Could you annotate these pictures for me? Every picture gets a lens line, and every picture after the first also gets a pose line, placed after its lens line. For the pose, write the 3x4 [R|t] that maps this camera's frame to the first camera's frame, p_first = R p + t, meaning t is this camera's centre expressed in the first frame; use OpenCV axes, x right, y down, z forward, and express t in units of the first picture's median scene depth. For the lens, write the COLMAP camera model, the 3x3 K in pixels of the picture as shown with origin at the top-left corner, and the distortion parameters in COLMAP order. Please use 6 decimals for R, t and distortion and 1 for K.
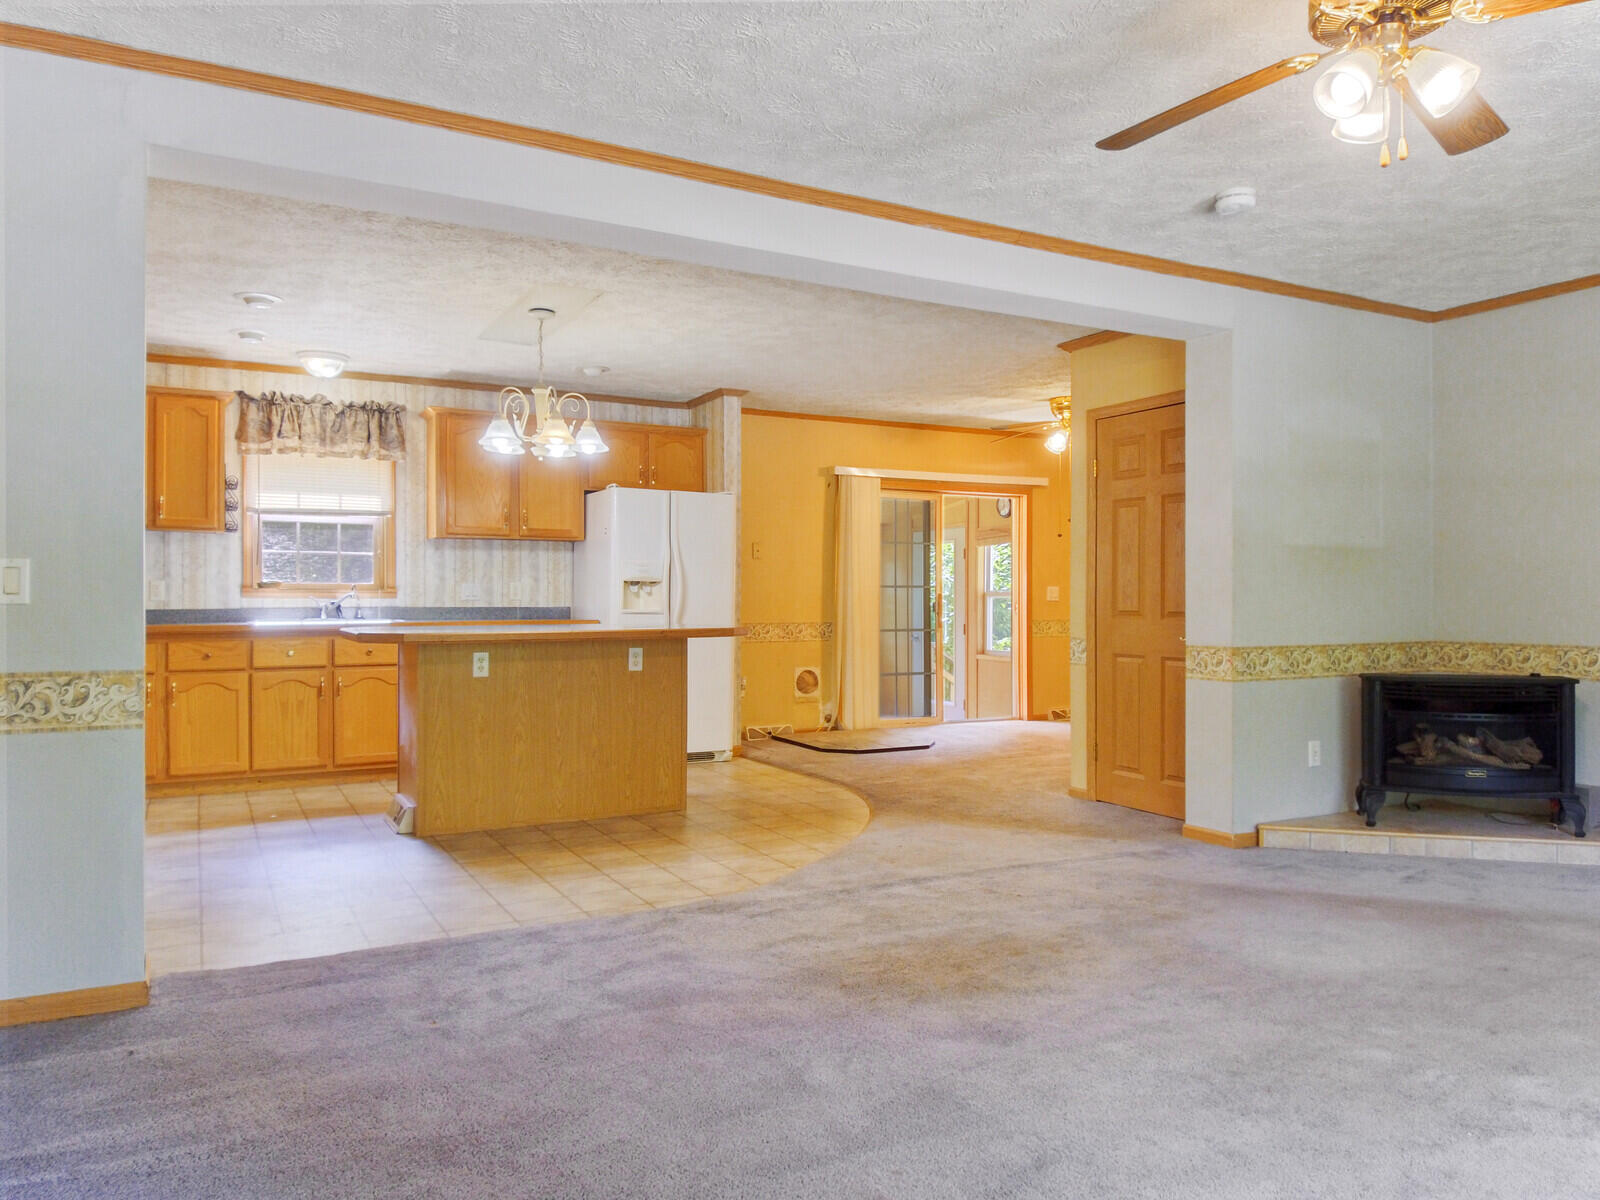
lens RADIAL K [[1062.9, 0, 800.0], [0, 1062.9, 600.0], [0, 0, 1]] dist [-0.032842, -0.001240]
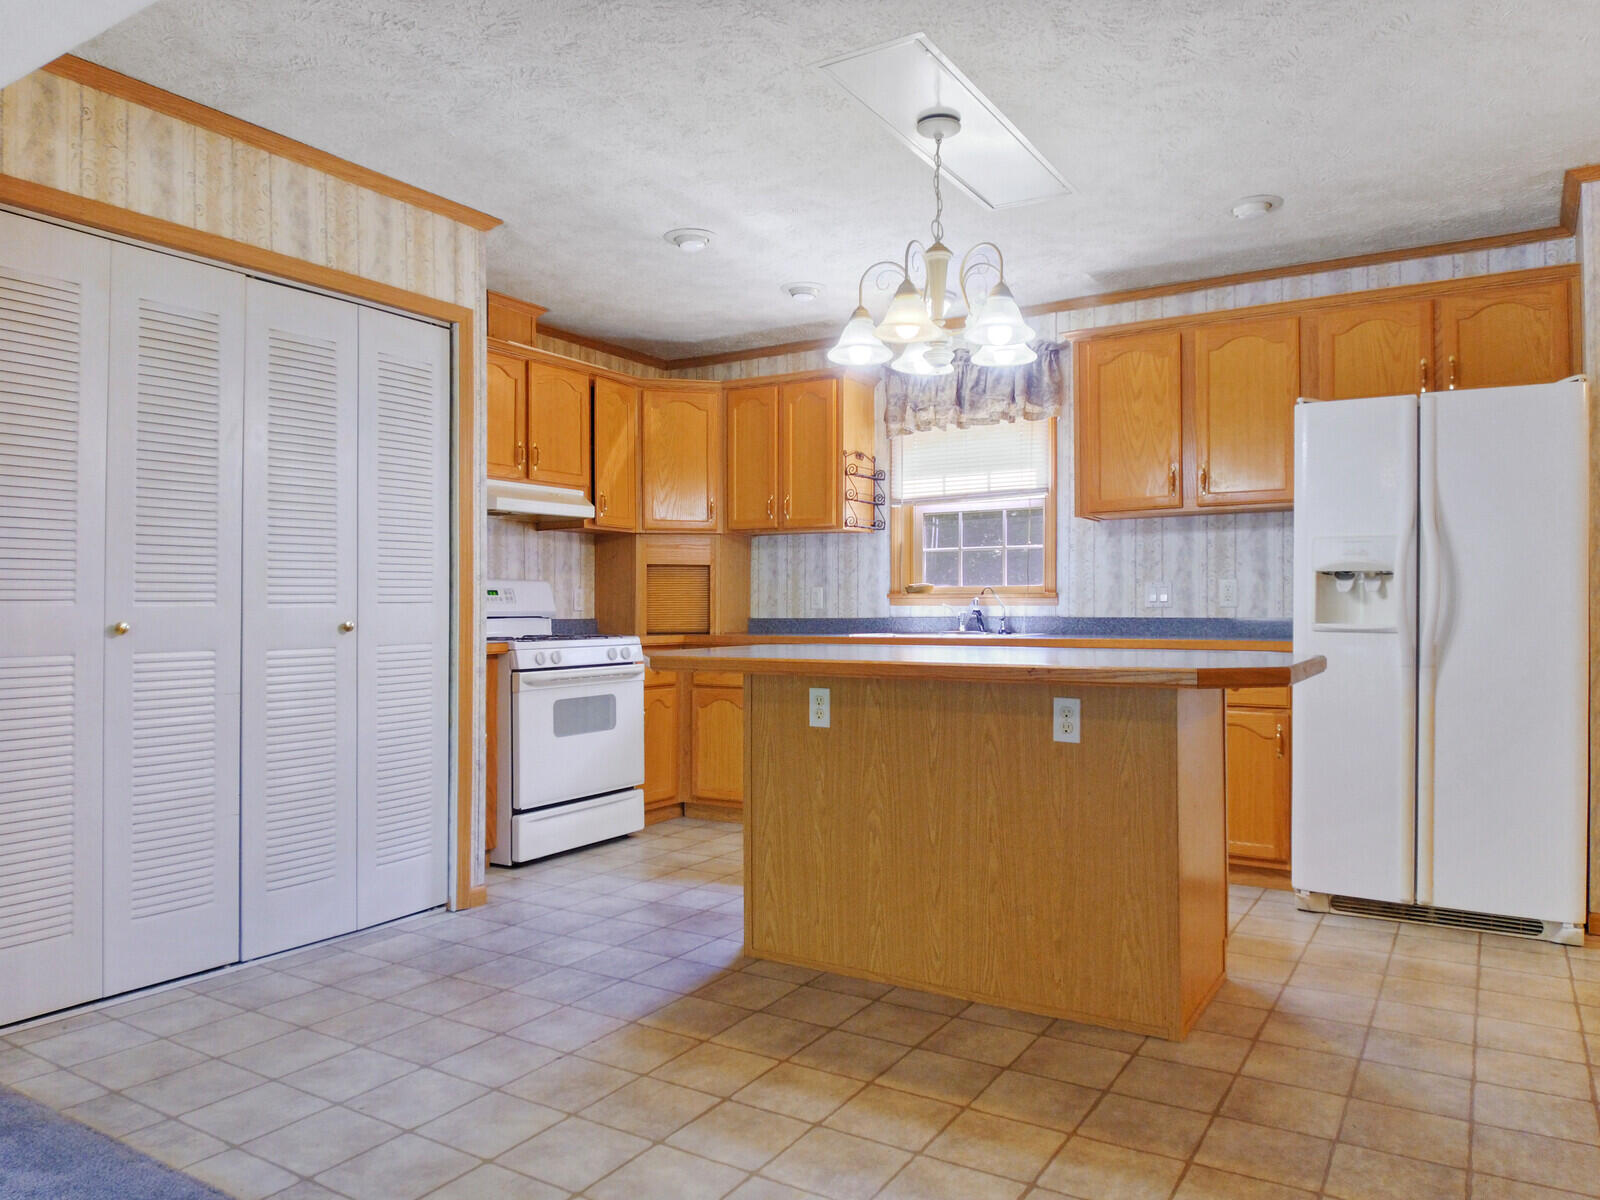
lens RADIAL K [[1062.9, 0, 800.0], [0, 1062.9, 600.0], [0, 0, 1]] dist [-0.032842, -0.001240]
pose [[0.470784, -0.010496, -0.882186, 0.186840], [0.001862, 0.999939, -0.010904, 0.002515], [0.882247, 0.003491, 0.470775, 0.506404]]
